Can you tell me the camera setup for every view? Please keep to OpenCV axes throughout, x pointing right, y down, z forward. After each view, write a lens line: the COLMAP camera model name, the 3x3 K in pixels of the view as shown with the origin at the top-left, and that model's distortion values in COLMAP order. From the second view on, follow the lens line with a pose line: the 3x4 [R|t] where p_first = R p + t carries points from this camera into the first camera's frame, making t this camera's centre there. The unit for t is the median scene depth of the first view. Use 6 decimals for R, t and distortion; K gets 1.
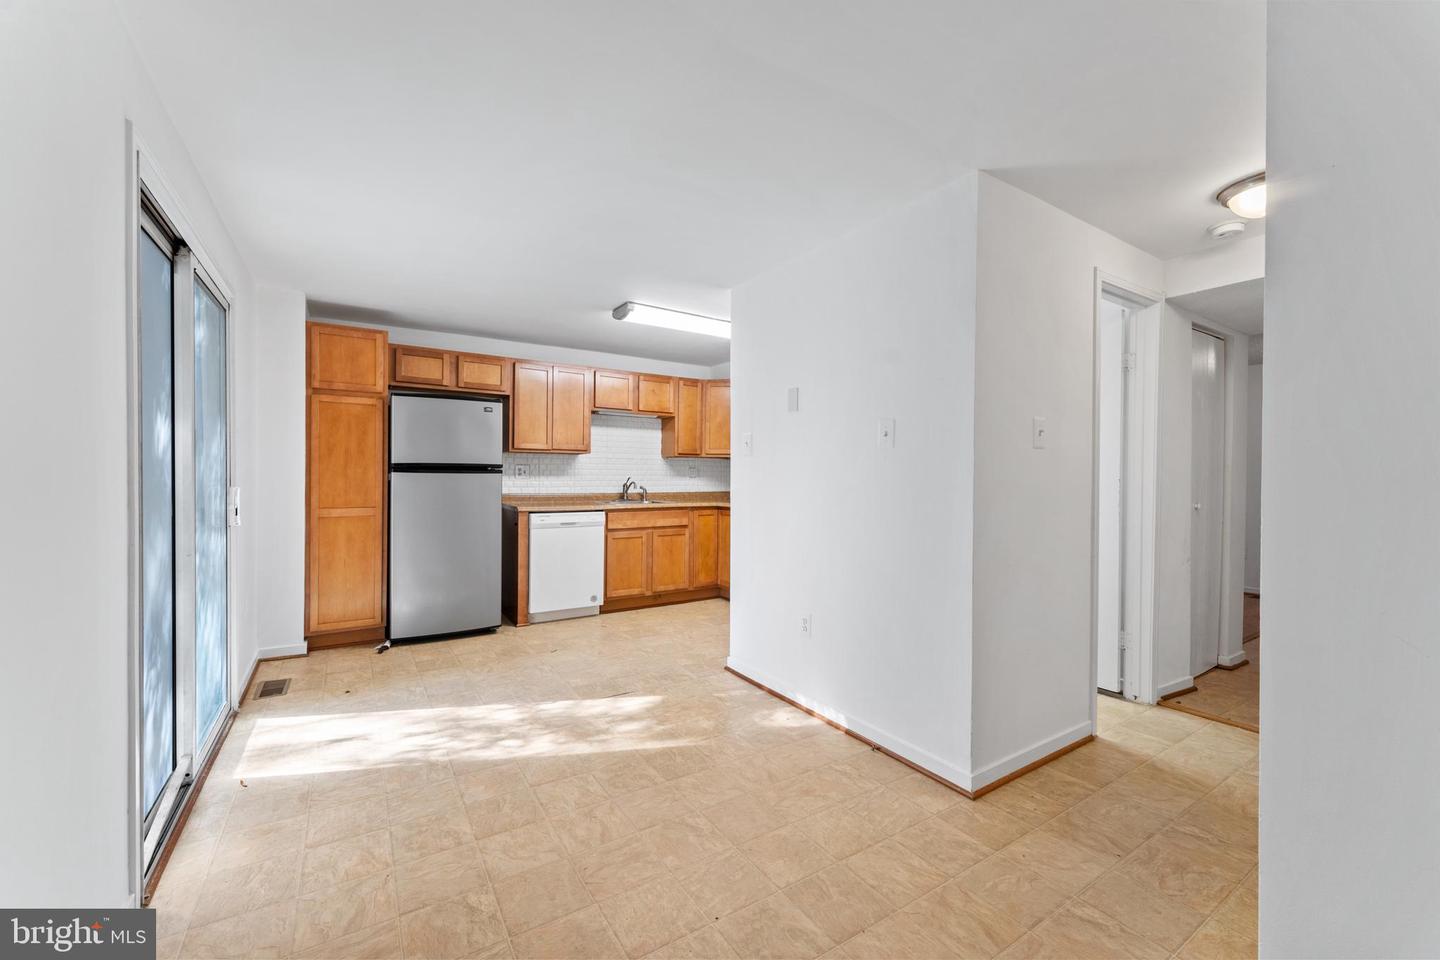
lens RADIAL K [[571.8, 0, 720.0], [0, 571.8, 480.0], [0, 0, 1]] dist [0.002470, -0.000098]
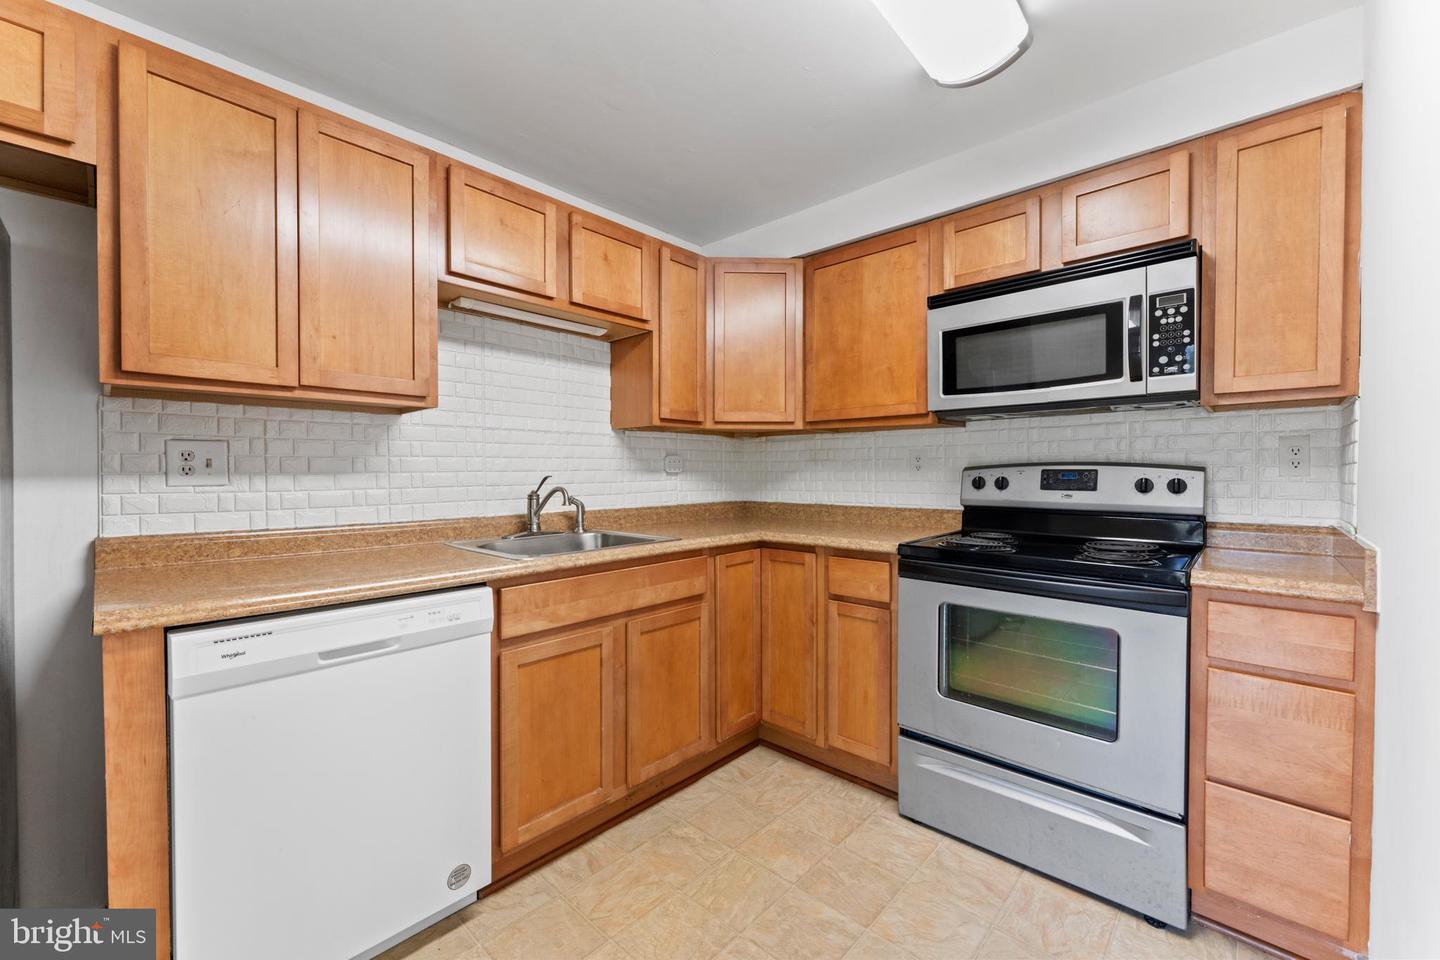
lens RADIAL K [[571.6, 0, 722.2], [0, 571.6, 479.1], [0, 0, 1]] dist [0.002094, 0.000182]
pose [[0.968876, -0.013645, 0.247170, -0.167232], [0.012139, 0.999897, 0.007614, -0.005028], [-0.247249, -0.004377, 0.968942, 0.712904]]
